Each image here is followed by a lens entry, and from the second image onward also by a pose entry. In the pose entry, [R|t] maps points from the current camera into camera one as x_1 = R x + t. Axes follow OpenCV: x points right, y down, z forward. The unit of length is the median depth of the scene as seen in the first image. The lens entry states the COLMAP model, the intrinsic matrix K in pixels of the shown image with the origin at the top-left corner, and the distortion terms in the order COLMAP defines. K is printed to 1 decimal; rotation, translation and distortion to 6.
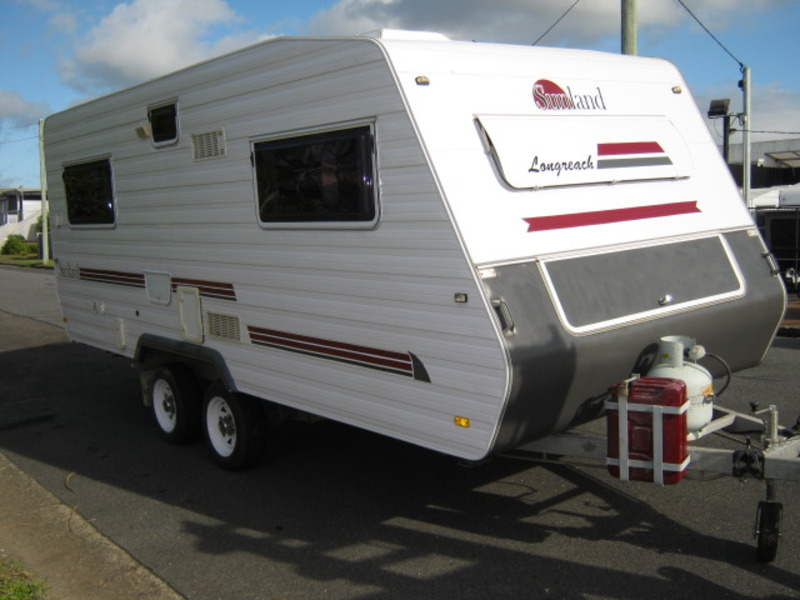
lens RADIAL K [[877.1, 0, 400.0], [0, 877.1, 300.0], [0, 0, 1]] dist [-0.078387, 0.001247]
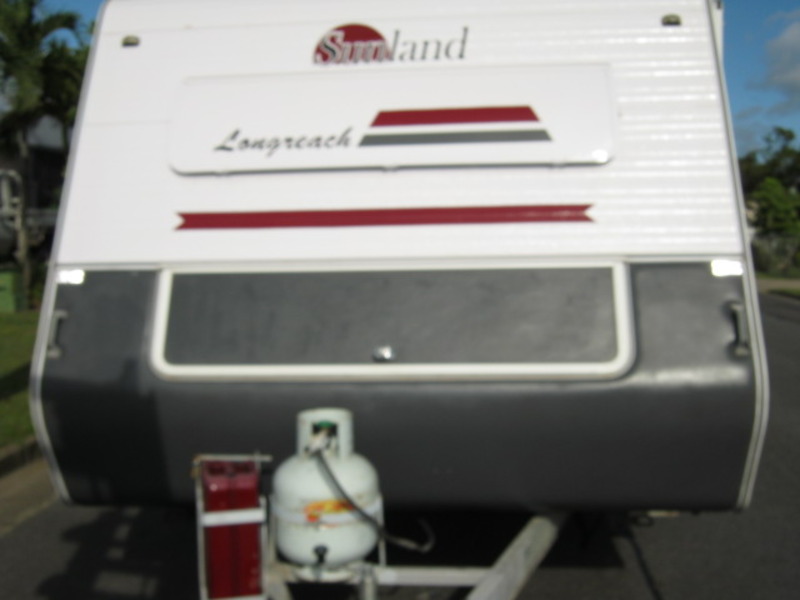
lens RADIAL K [[877.1, 0, 400.0], [0, 877.1, 300.0], [0, 0, 1]] dist [-0.078387, 0.001247]
pose [[0.721209, 0.115588, -0.683006, 0.718387], [-0.115695, 0.992231, 0.045753, -0.067267], [0.682988, 0.046023, 0.728979, 0.529438]]
